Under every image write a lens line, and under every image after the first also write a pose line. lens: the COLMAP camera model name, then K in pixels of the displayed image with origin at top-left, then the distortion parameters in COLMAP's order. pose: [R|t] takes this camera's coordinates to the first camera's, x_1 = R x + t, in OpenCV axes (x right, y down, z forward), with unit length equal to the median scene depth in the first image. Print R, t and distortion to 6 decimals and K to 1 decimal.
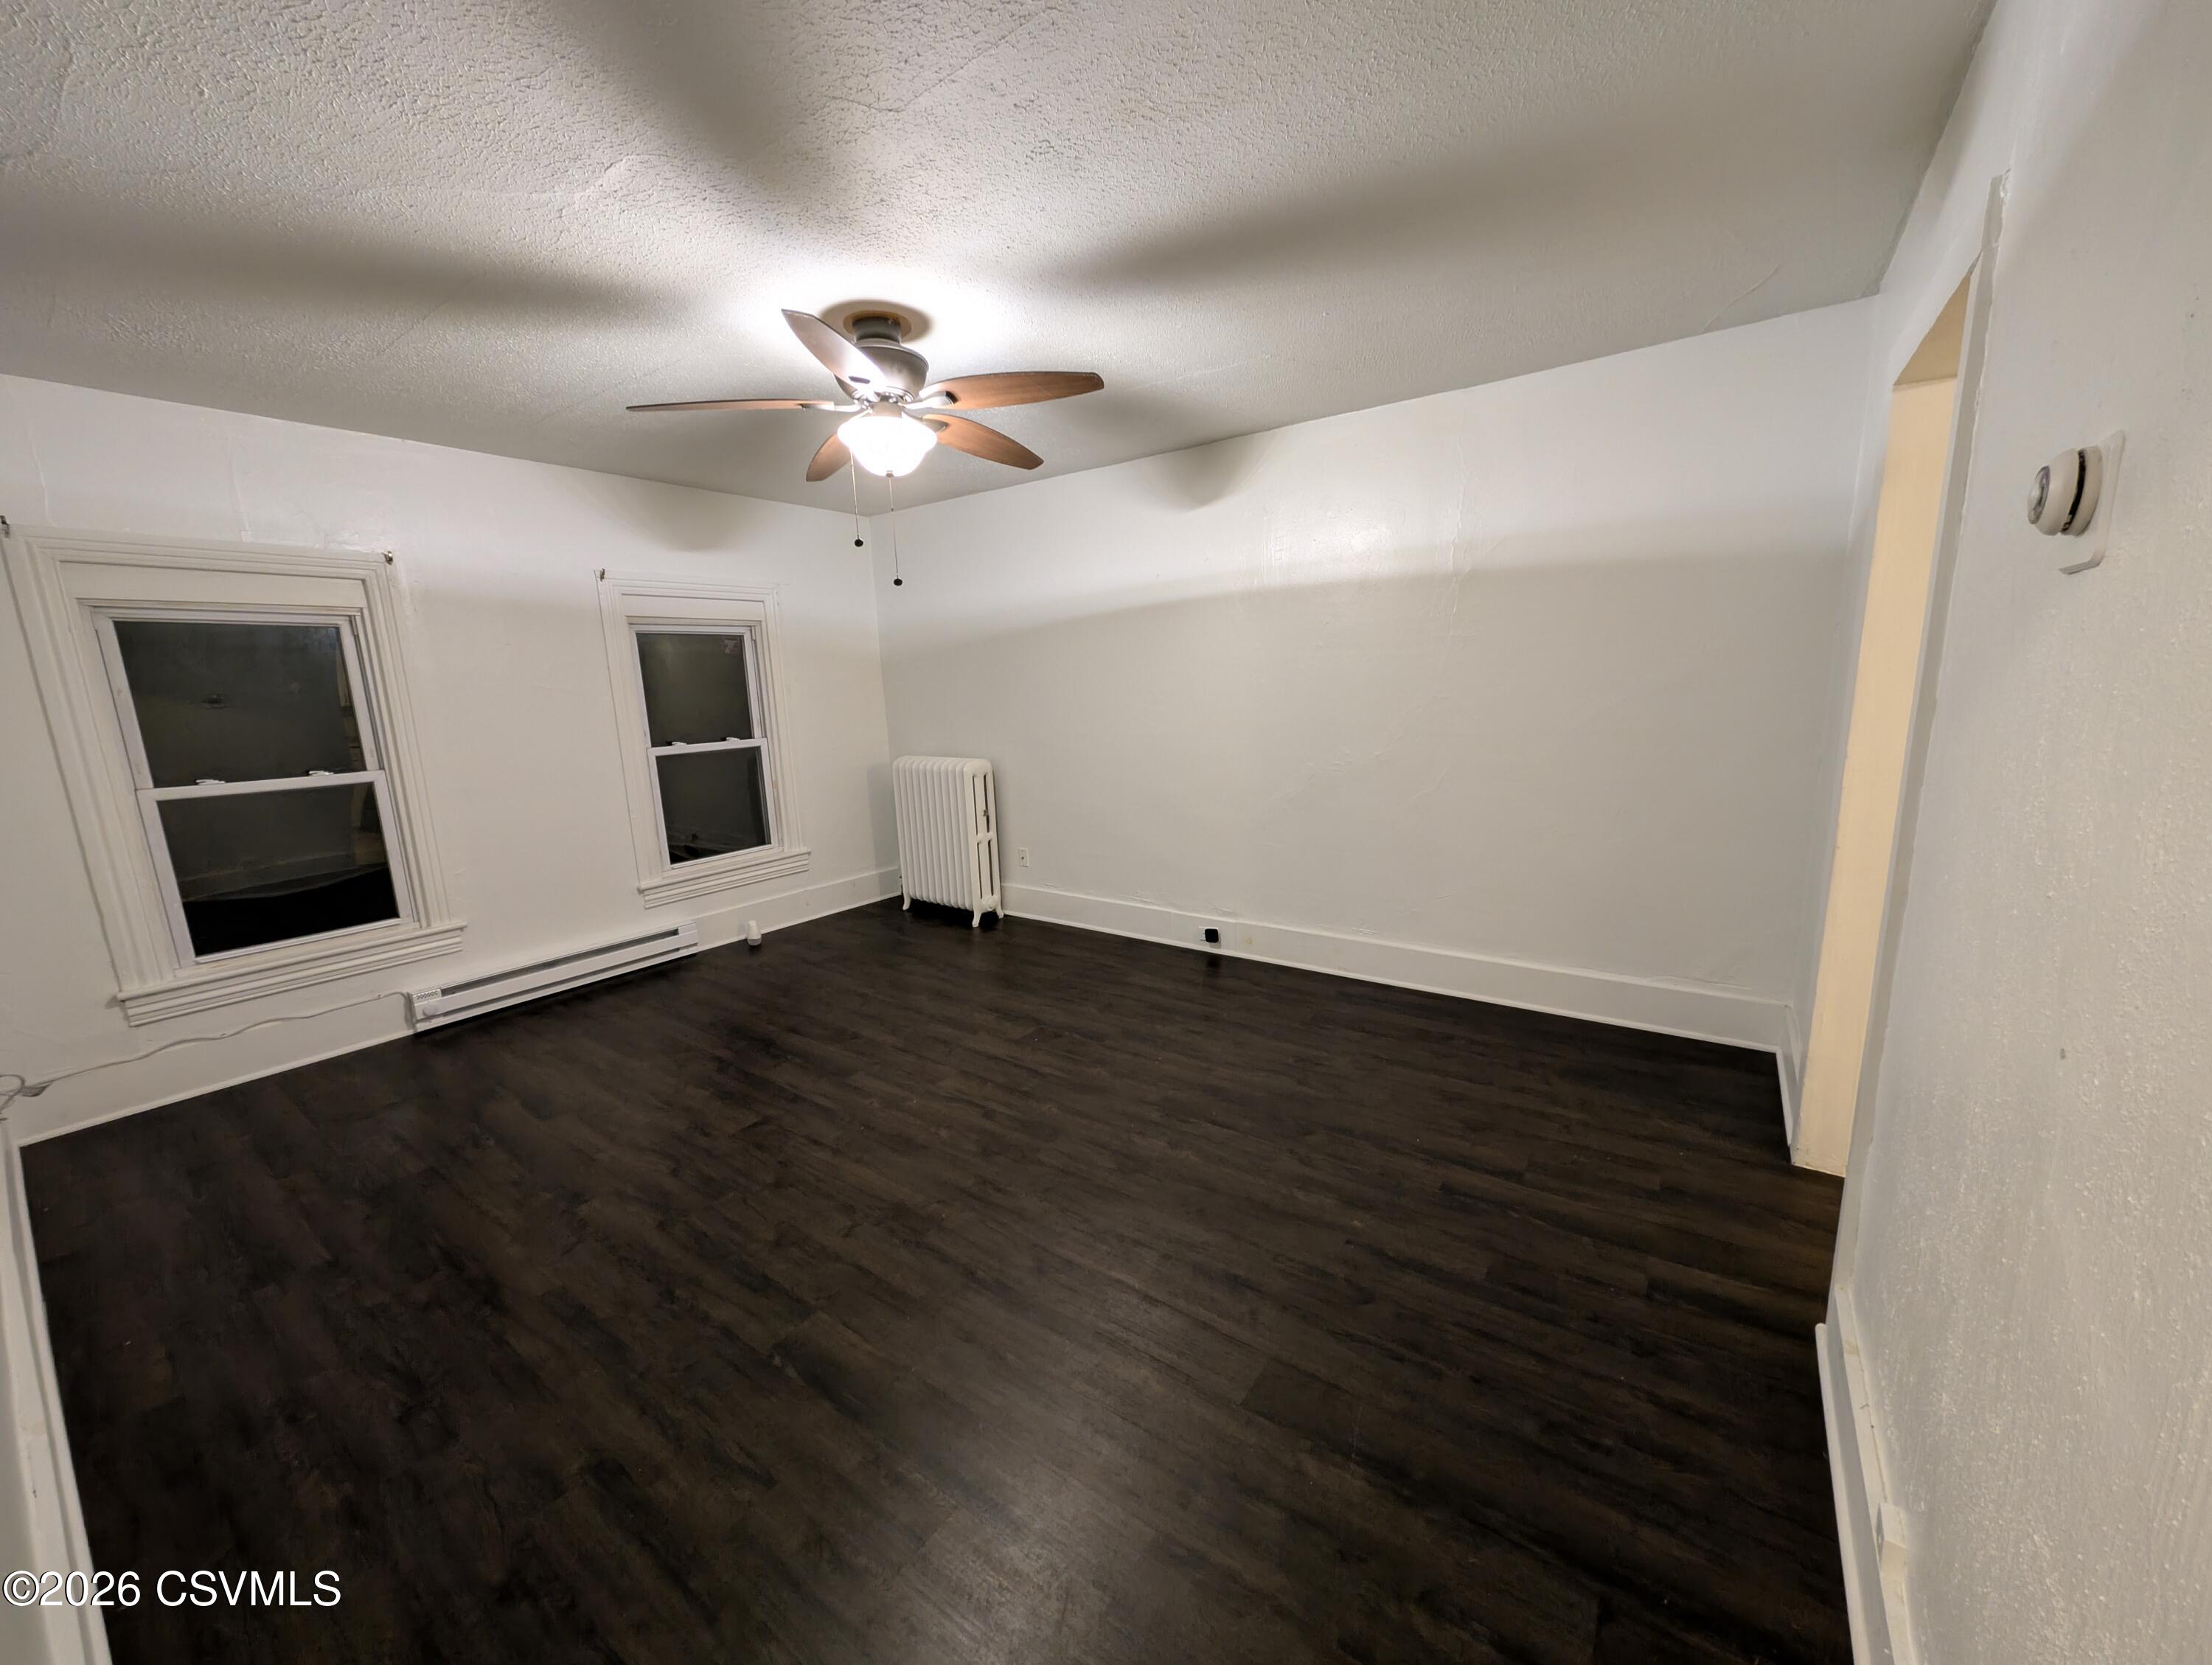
lens RADIAL K [[803.6, 0, 1071.3], [0, 803.6, 841.8], [0, 0, 1]] dist [0.001919, 0.000176]
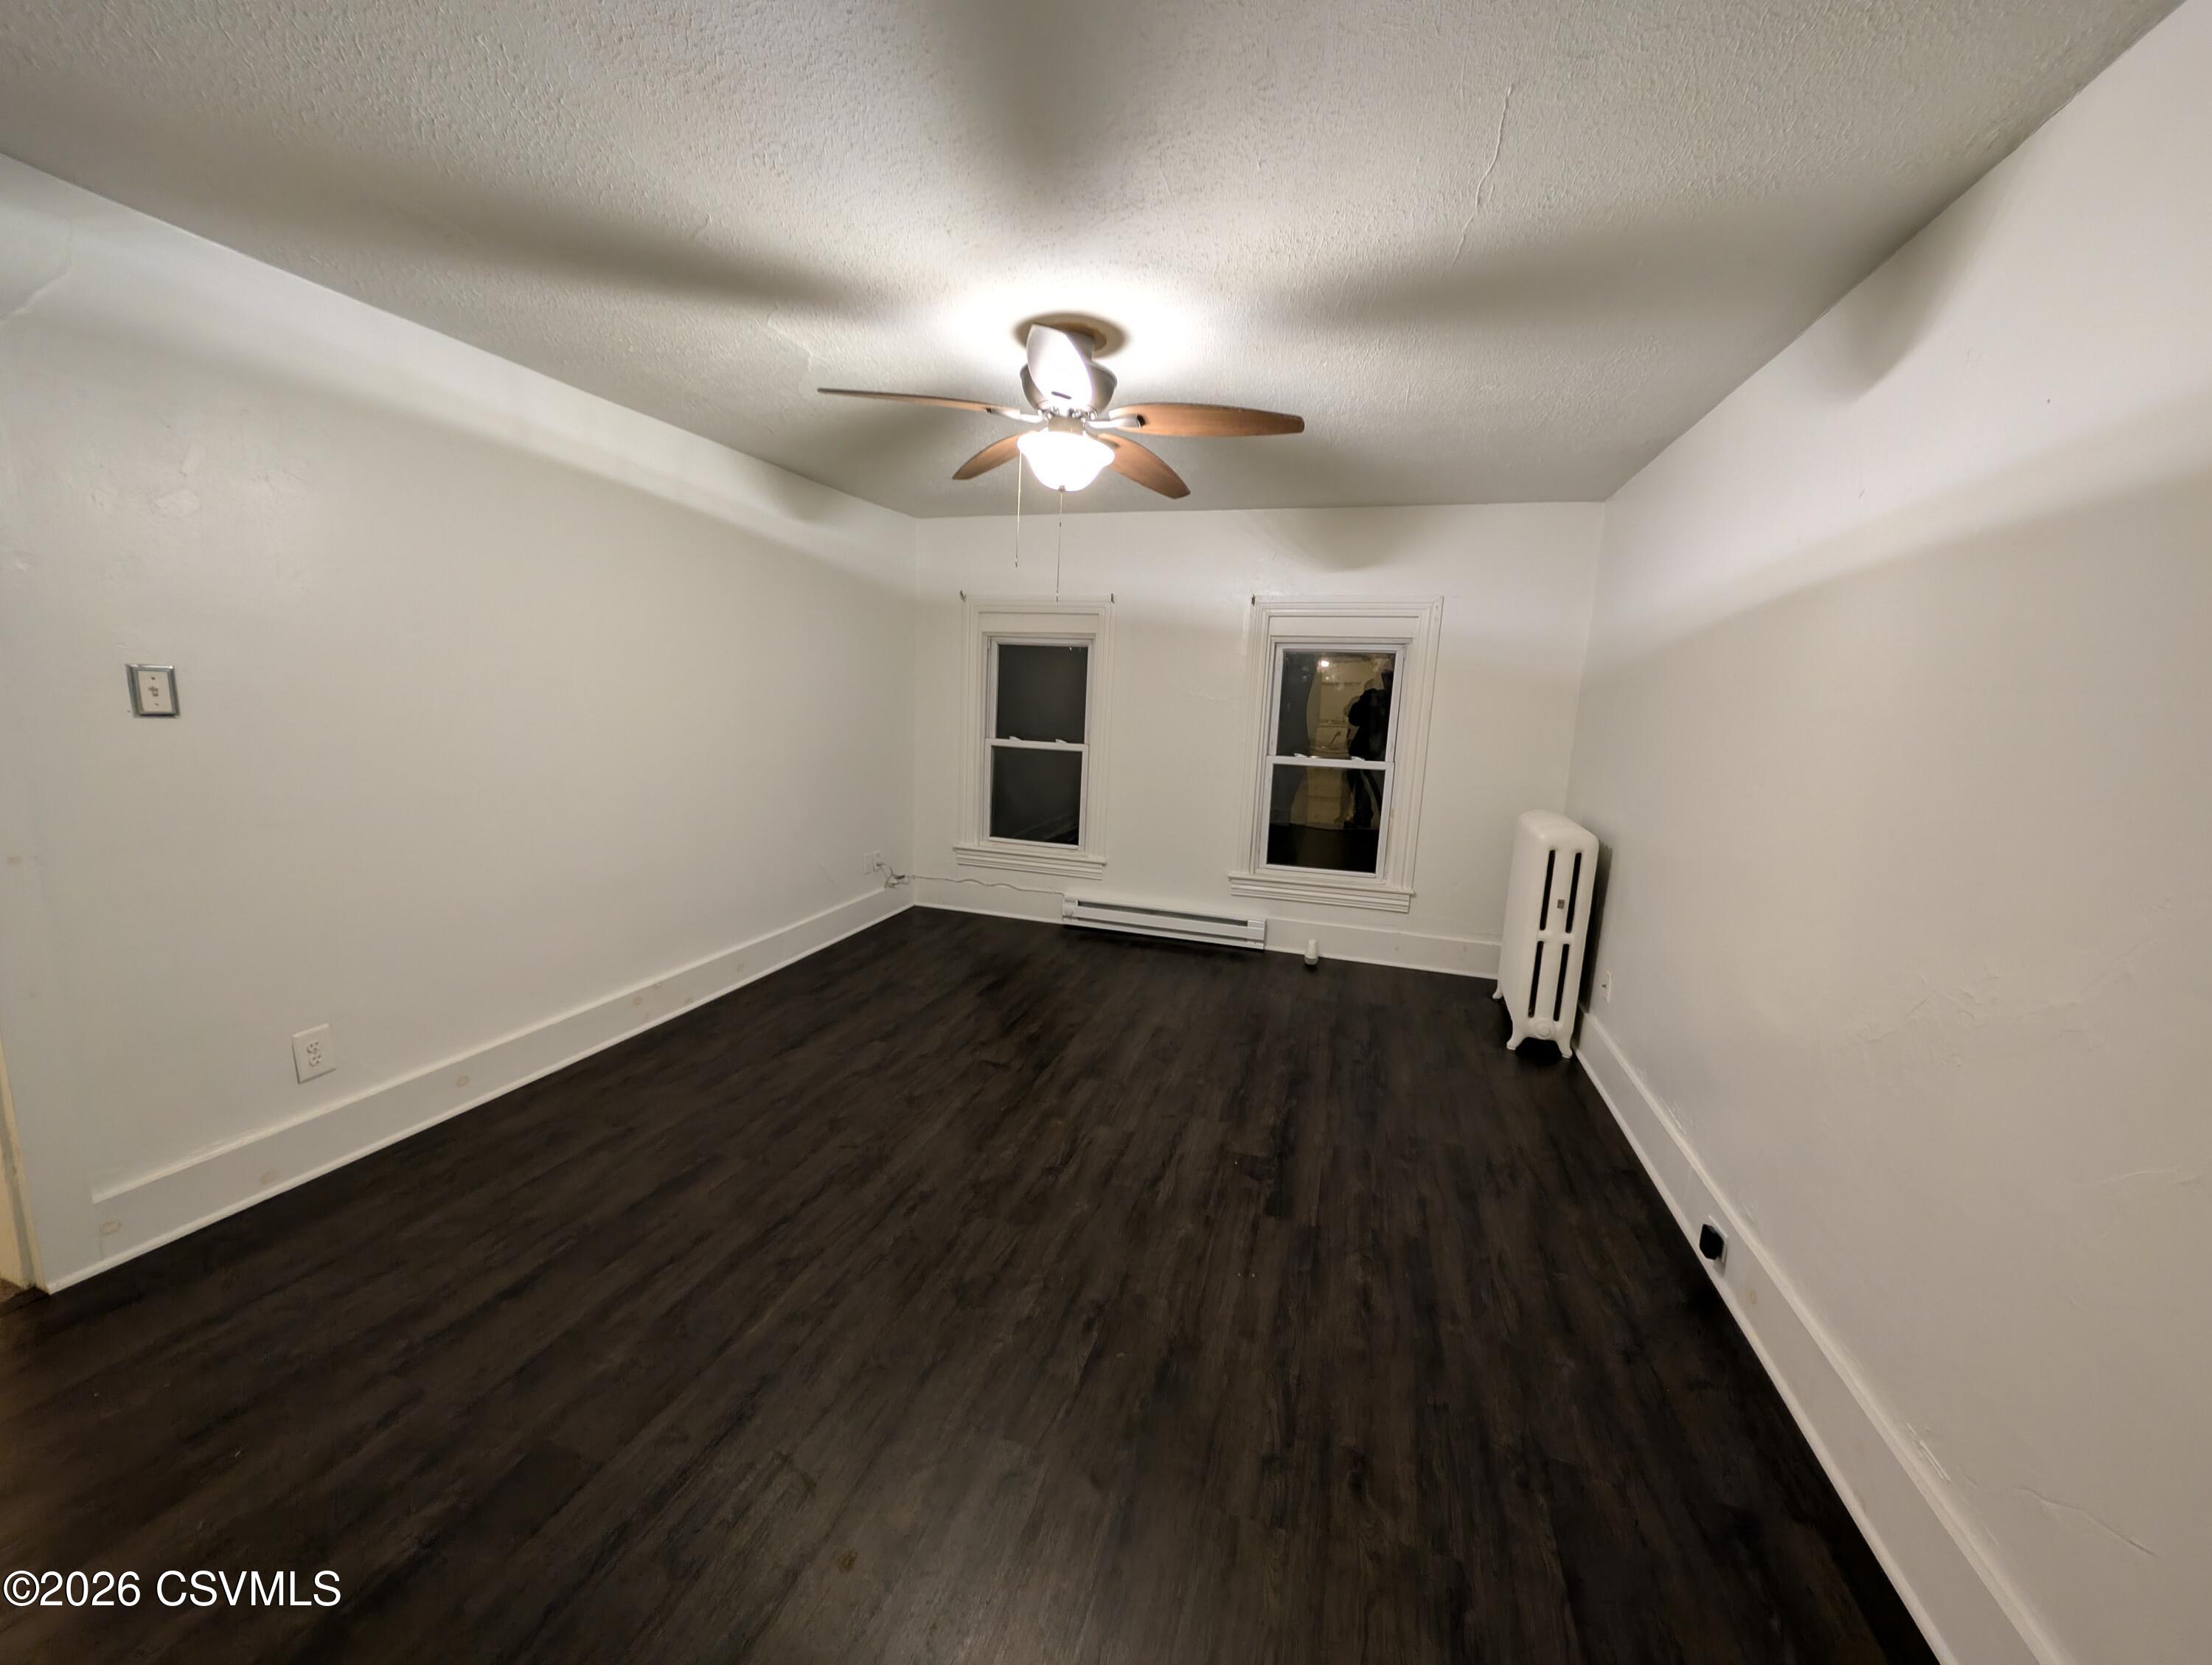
lens RADIAL K [[808.0, 0, 1117.8], [0, 808.0, 839.3], [0, 0, 1]] dist [0.001025, 0.000161]
pose [[0.361825, 0.209433, -0.908416, 0.530479], [-0.234798, 0.963498, 0.128611, -0.124827], [0.902193, 0.166760, 0.397793, 0.496457]]
